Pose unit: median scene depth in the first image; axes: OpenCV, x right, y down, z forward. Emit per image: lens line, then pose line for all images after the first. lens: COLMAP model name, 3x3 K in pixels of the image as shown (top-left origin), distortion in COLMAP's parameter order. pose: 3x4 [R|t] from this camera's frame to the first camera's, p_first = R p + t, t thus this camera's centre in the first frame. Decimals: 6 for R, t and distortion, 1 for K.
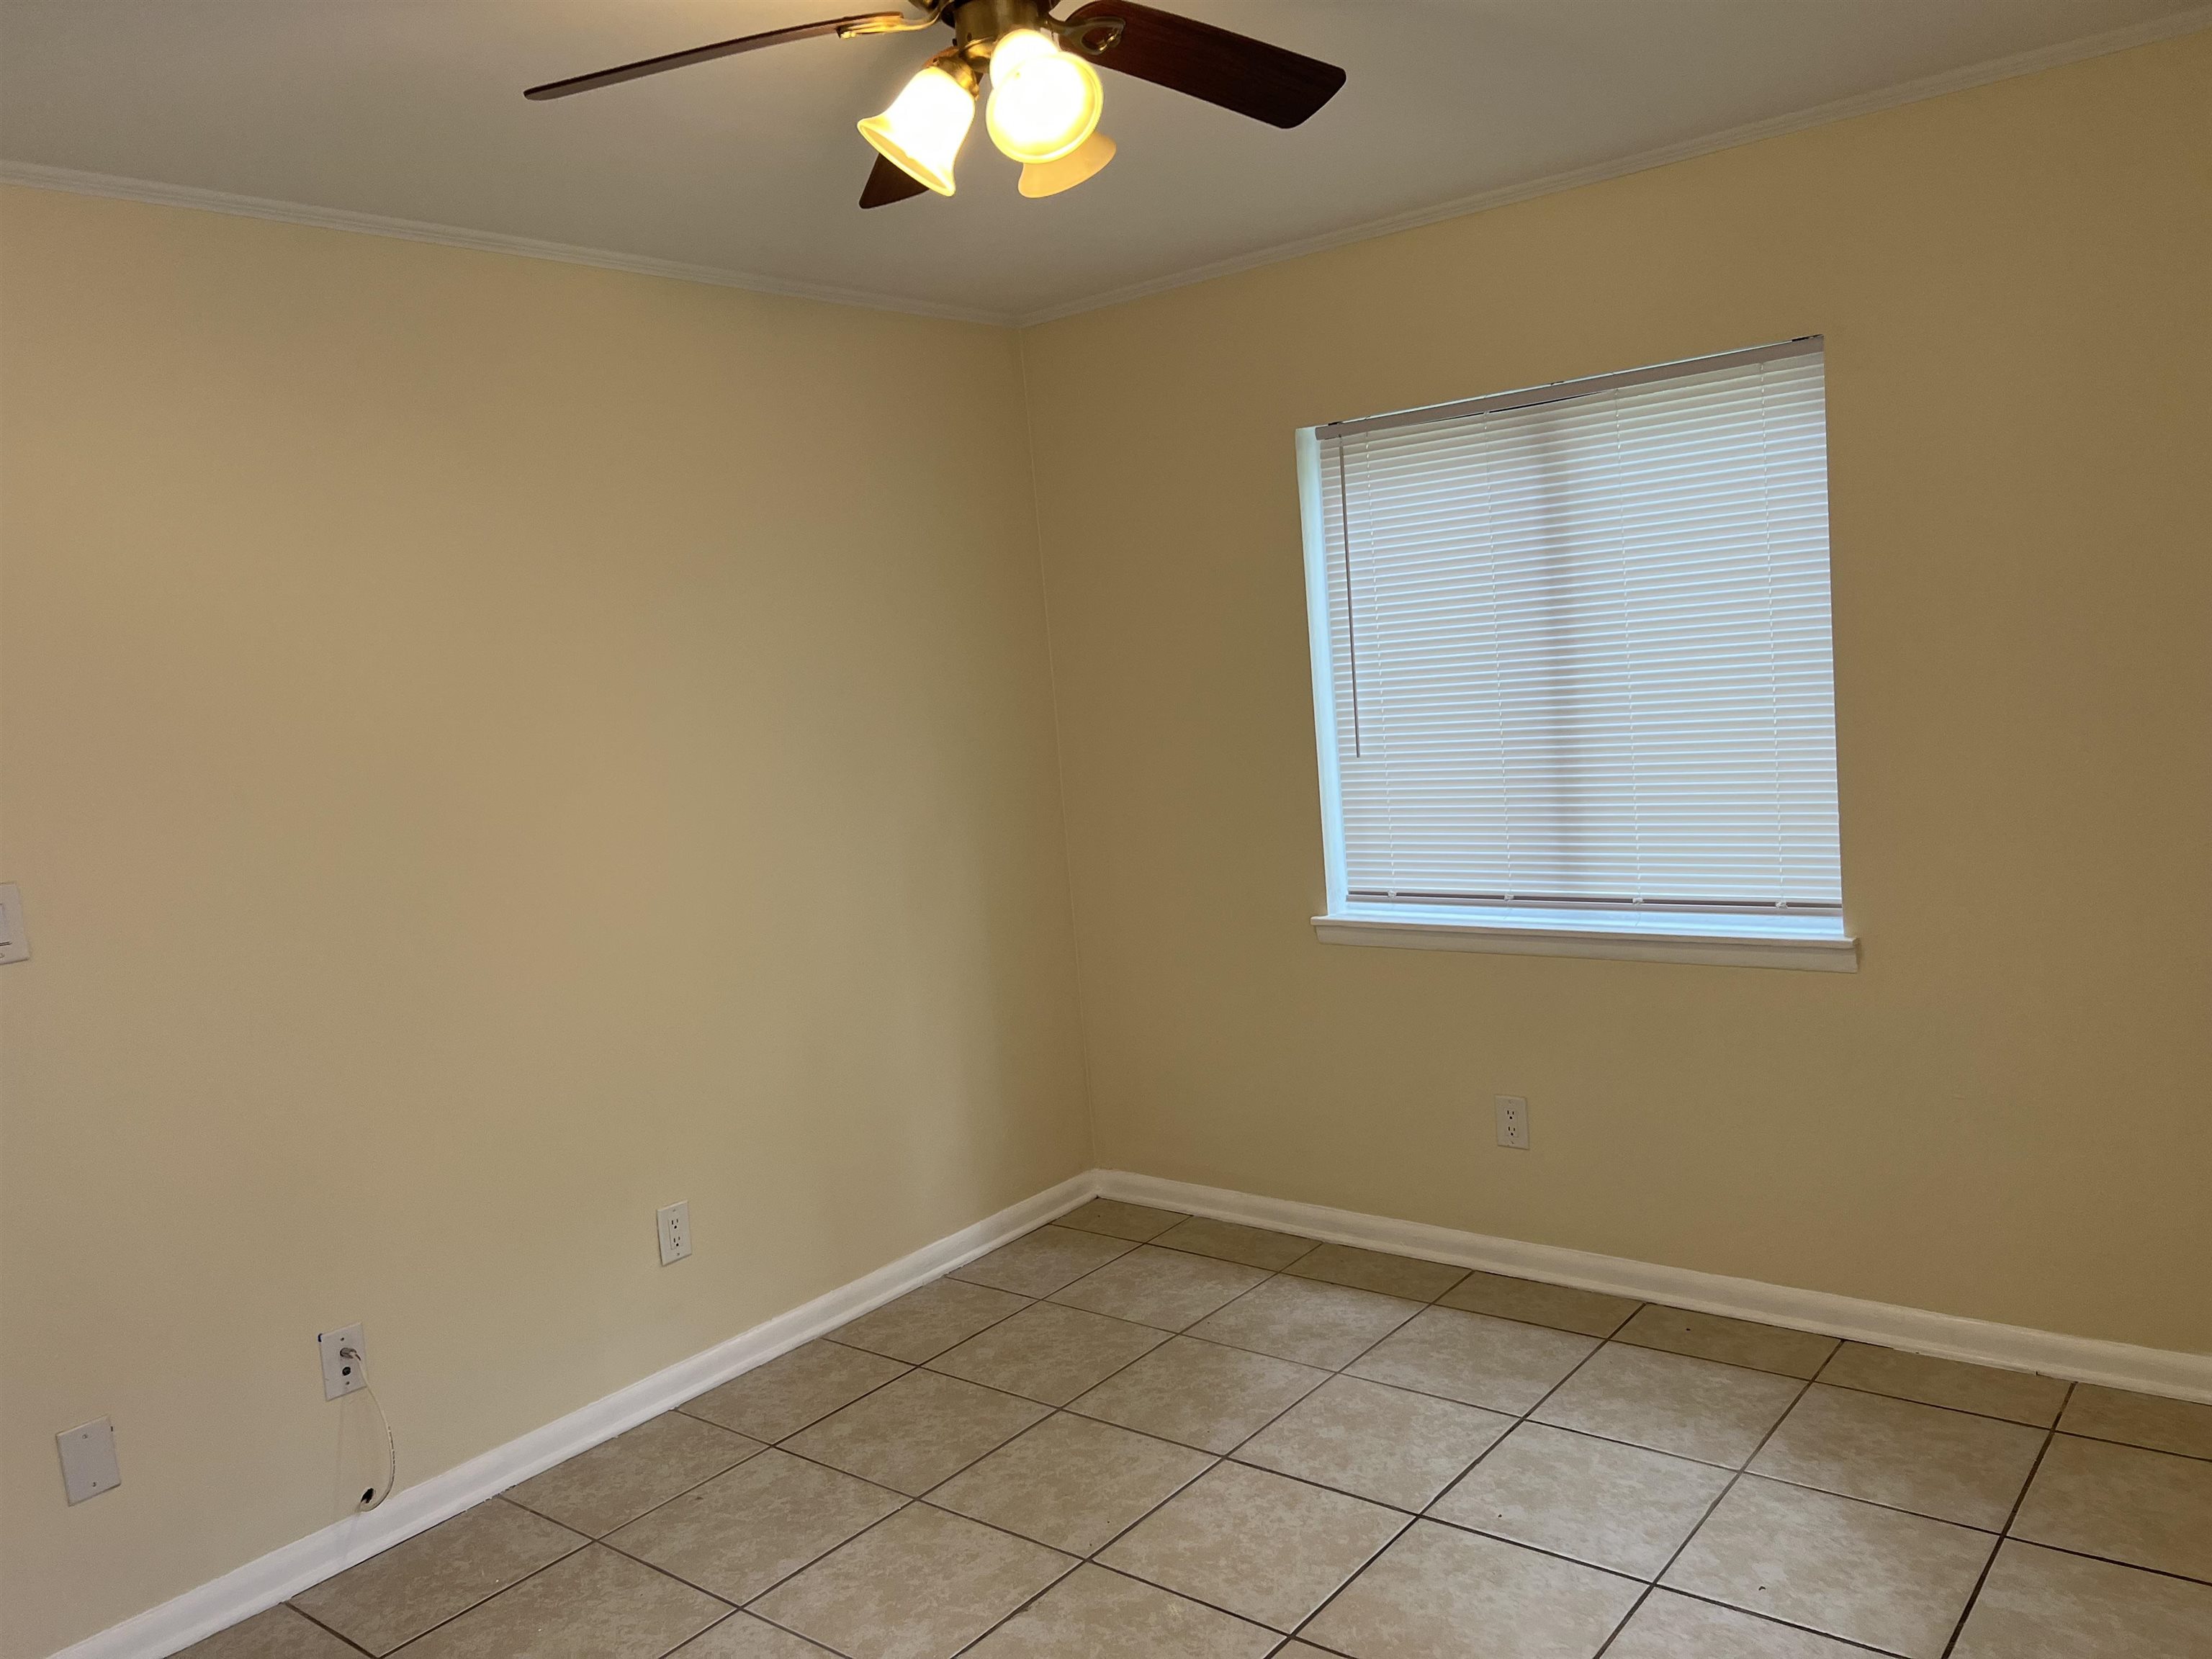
lens RADIAL K [[1661.8, 0, 1071.8], [0, 1661.8, 837.4], [0, 0, 1]] dist [0.002112, 0.000536]
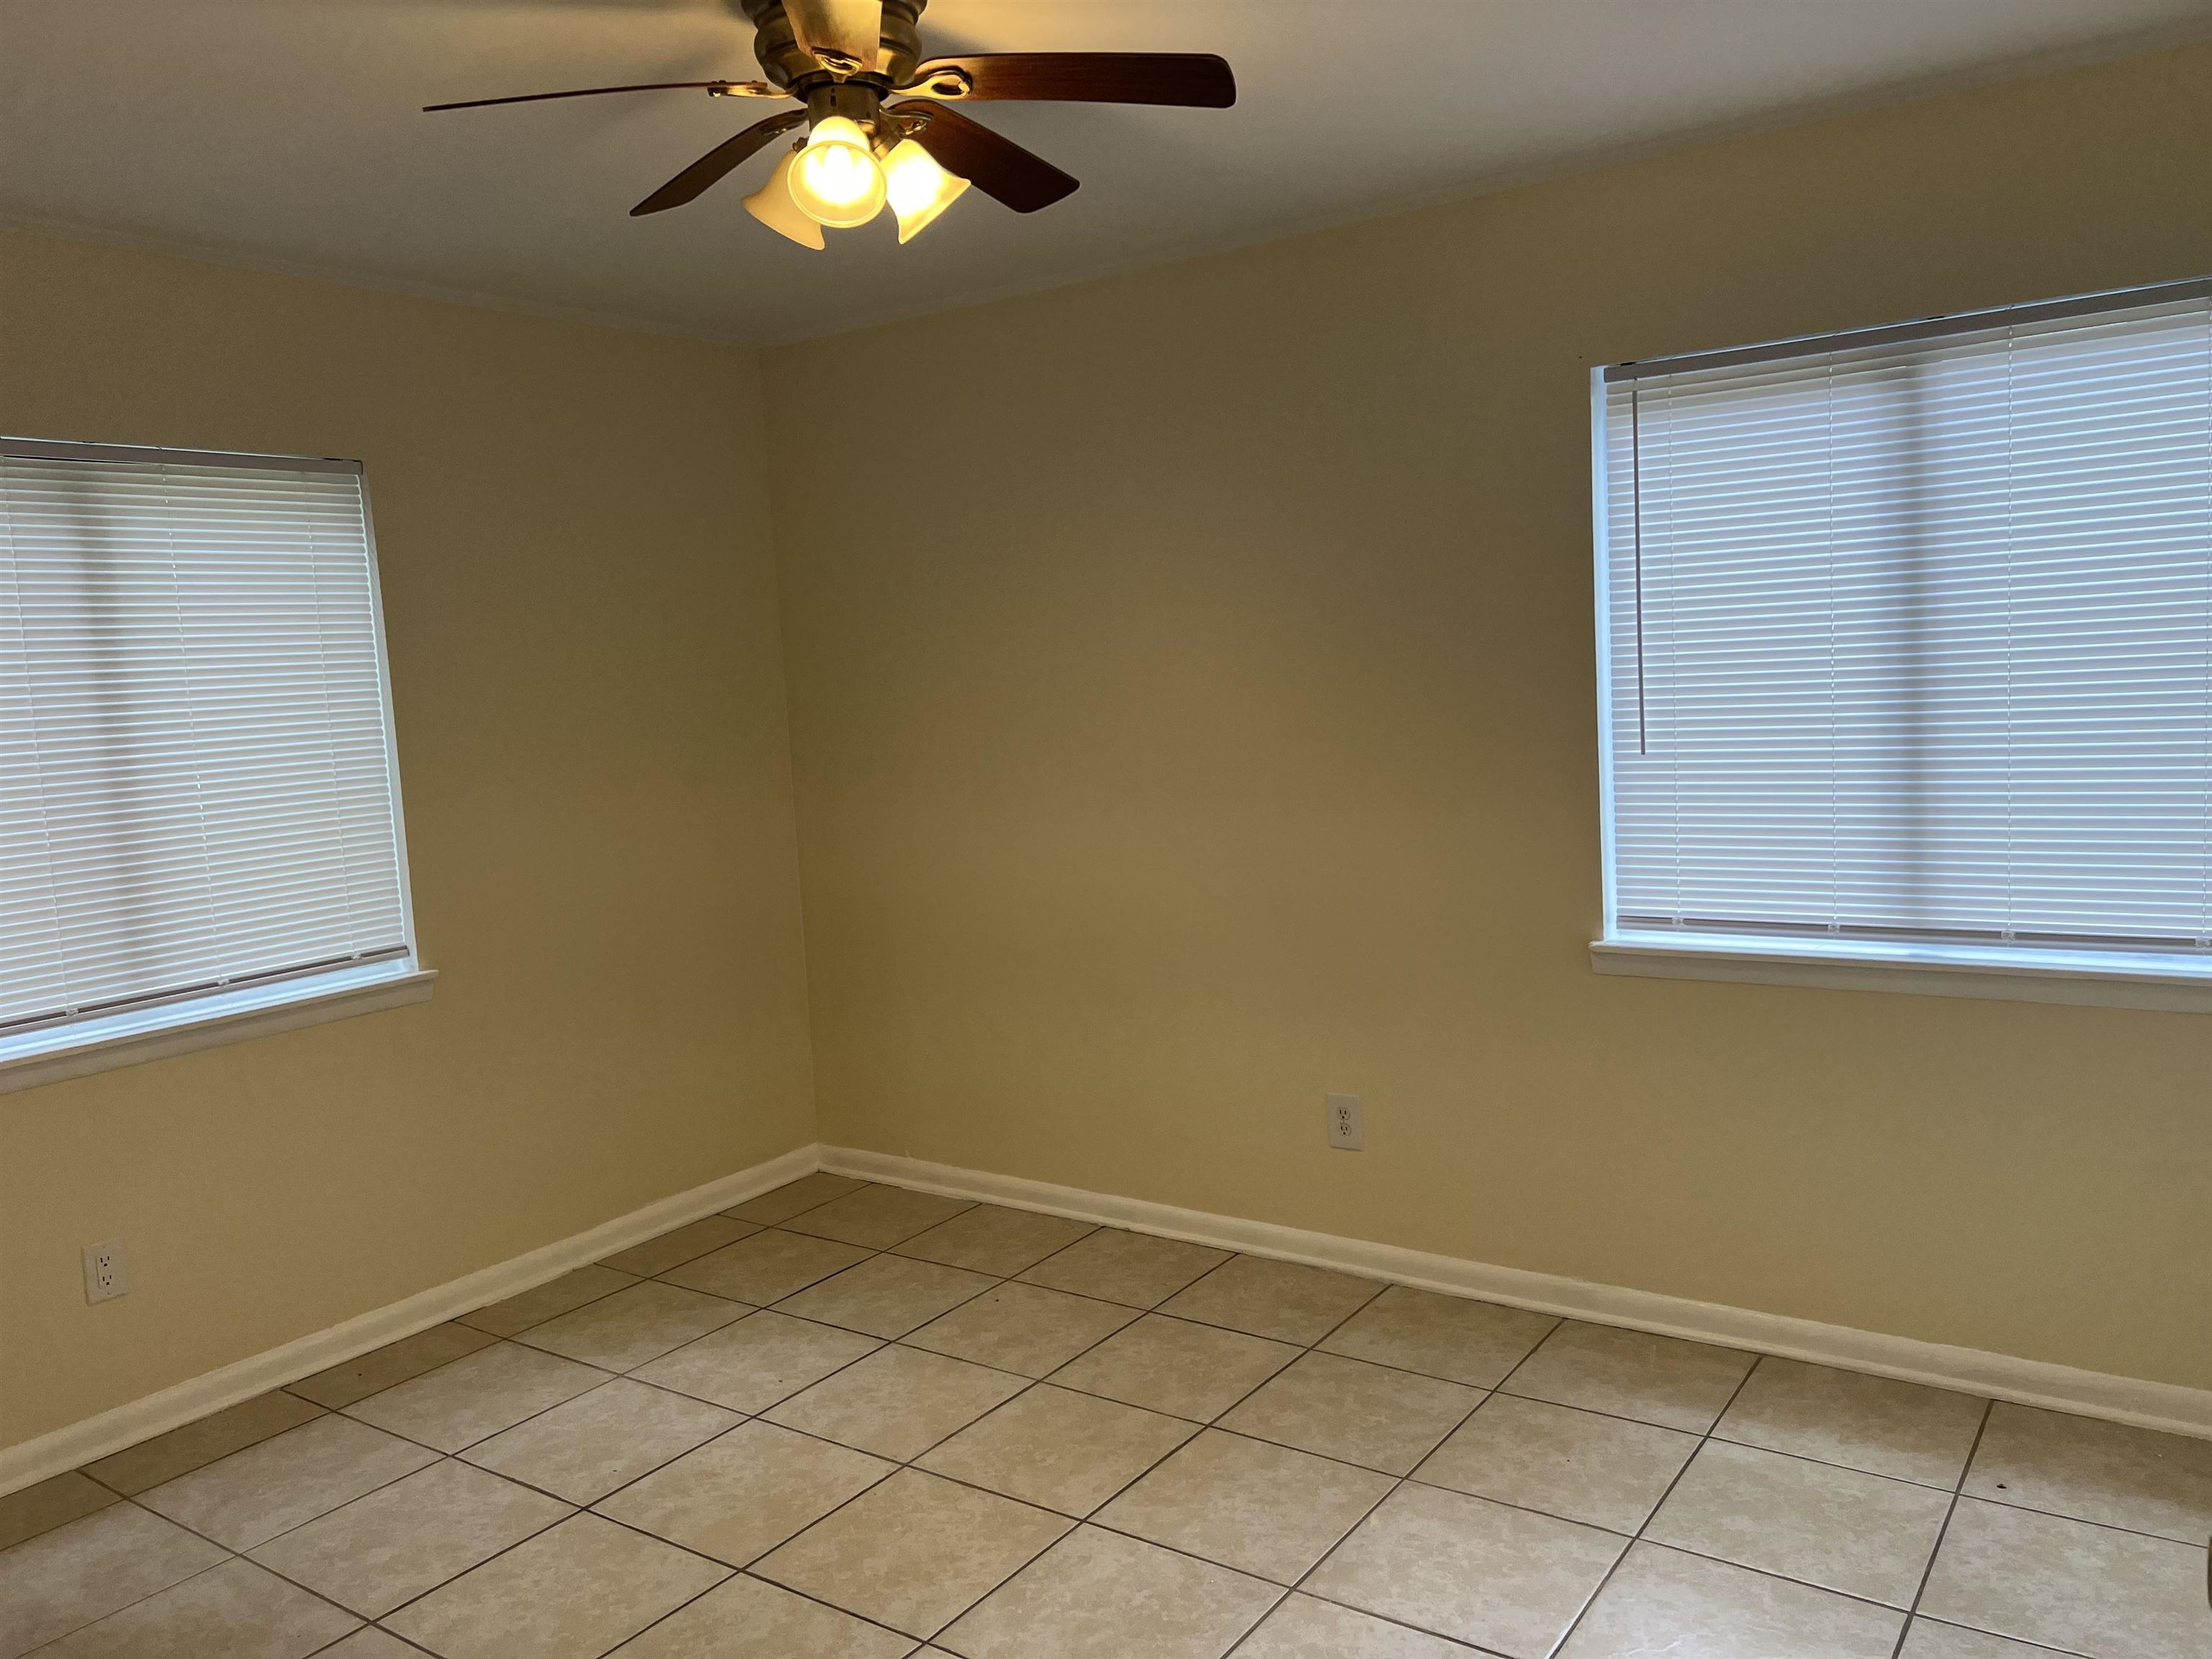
lens RADIAL K [[1681.2, 0, 1106.0], [0, 1681.2, 829.5], [0, 0, 1]] dist [0.032192, 0.005803]
pose [[-0.070147, -0.011895, 0.997466, -0.795987], [0.172083, 0.984794, 0.023845, 0.016976], [-0.982582, 0.173320, -0.067033, 0.616192]]
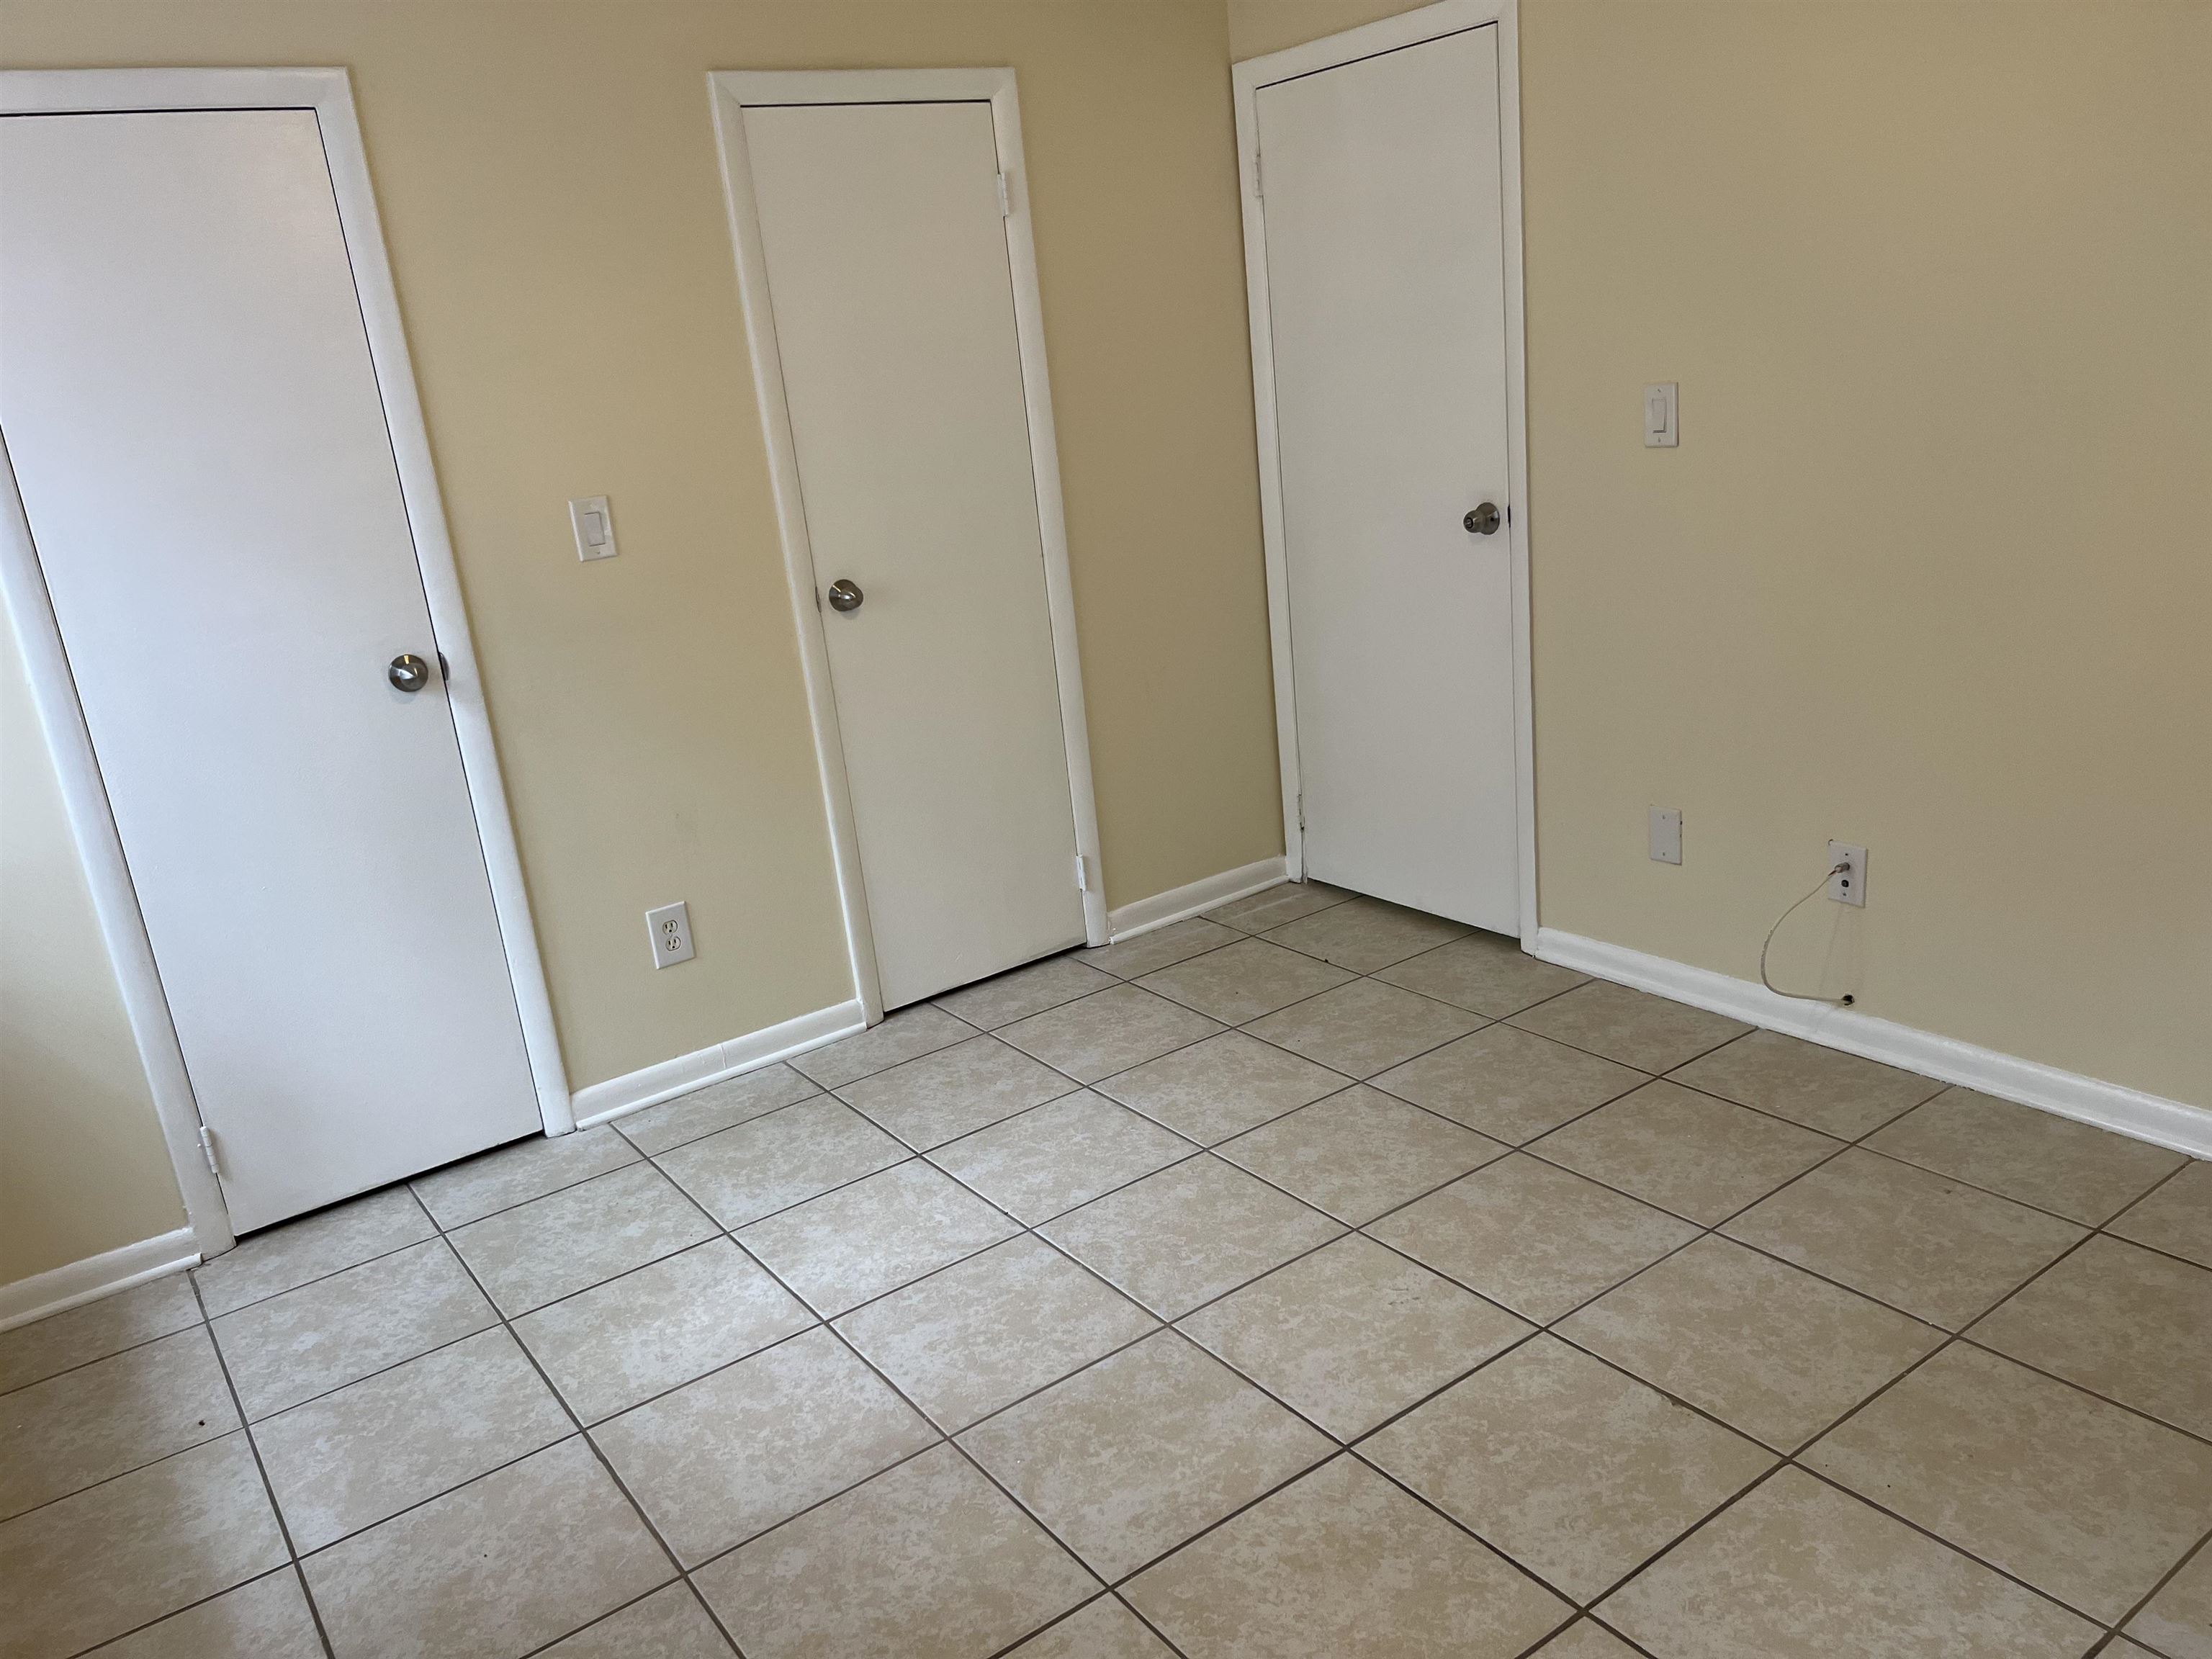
lens RADIAL K [[1681.2, 0, 1106.0], [0, 1681.2, 829.5], [0, 0, 1]] dist [0.032192, 0.005803]
pose [[-0.243468, 0.381970, -0.891528, 0.612622], [0.017275, 0.920749, 0.389772, -0.136287], [0.969755, 0.079496, -0.230772, 0.763047]]
